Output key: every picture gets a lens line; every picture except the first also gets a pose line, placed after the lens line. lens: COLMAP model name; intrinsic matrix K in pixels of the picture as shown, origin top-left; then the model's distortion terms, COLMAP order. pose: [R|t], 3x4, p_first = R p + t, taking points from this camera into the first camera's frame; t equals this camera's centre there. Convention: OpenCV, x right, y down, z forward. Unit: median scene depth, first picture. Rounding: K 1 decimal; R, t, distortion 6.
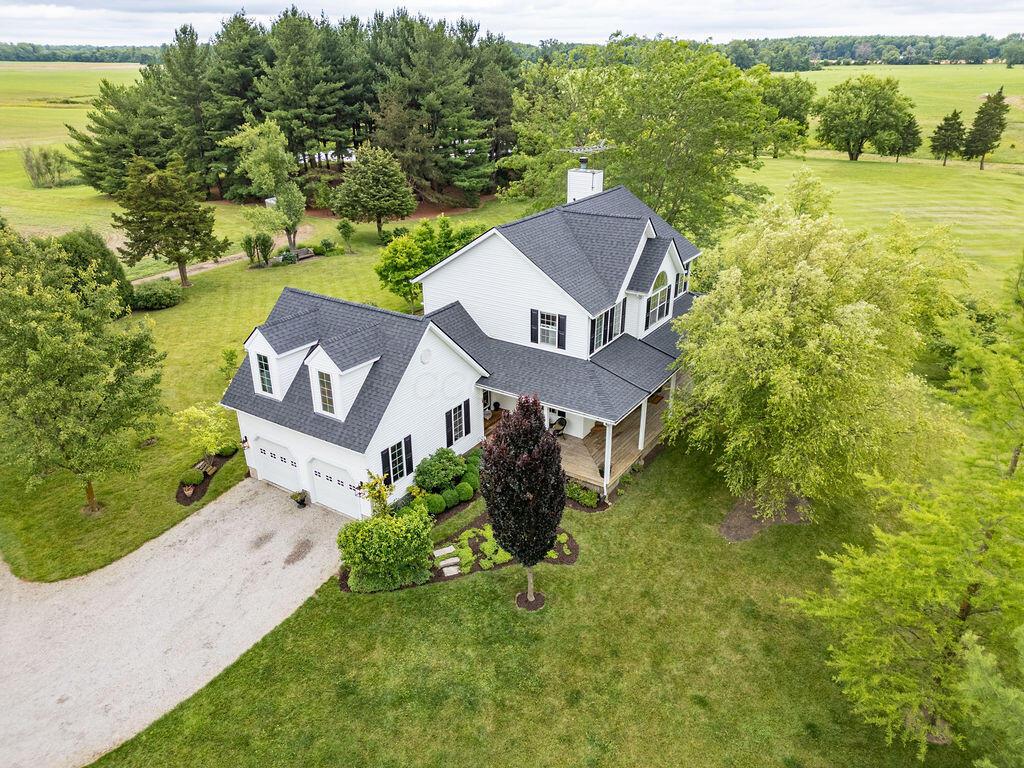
lens RADIAL K [[704.8, 0, 511.1], [0, 704.8, 381.2], [0, 0, 1]] dist [0.055216, -0.039905]
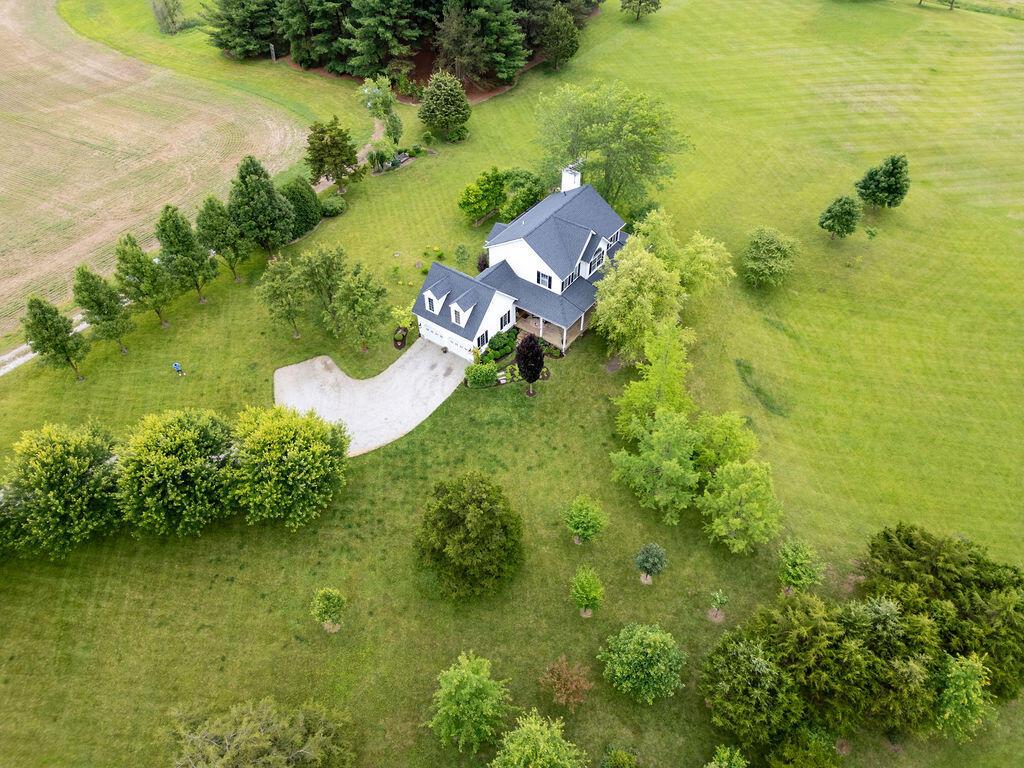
lens RADIAL K [[704.8, 0, 513.8], [0, 704.8, 377.2], [0, 0, 1]] dist [0.055216, -0.039905]
pose [[0.999050, 0.034223, -0.026987, 0.029084], [-0.022050, 0.930995, 0.364366, -0.696546], [0.037595, -0.363425, 0.930865, -1.446449]]
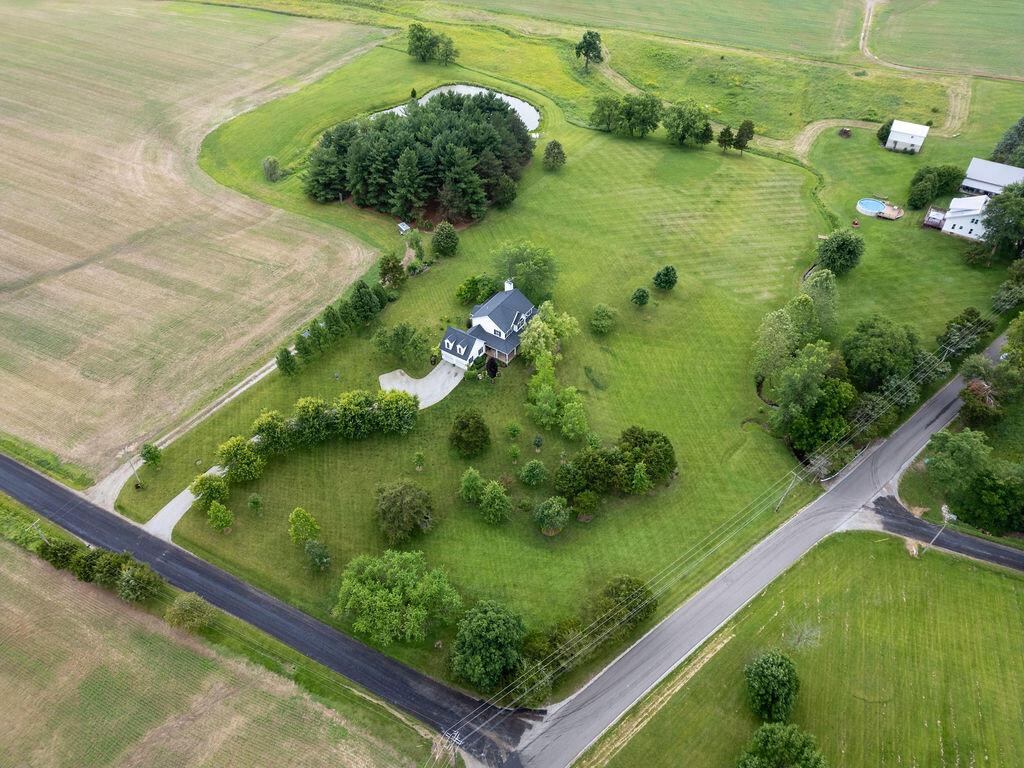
lens RADIAL K [[704.8, 0, 518.4], [0, 704.8, 381.1], [0, 0, 1]] dist [0.055216, -0.039905]
pose [[0.999803, 0.007168, 0.018528, 0.128180], [-0.013112, 0.938740, 0.344377, -1.736544], [-0.014925, -0.344552, 0.938649, -4.551085]]
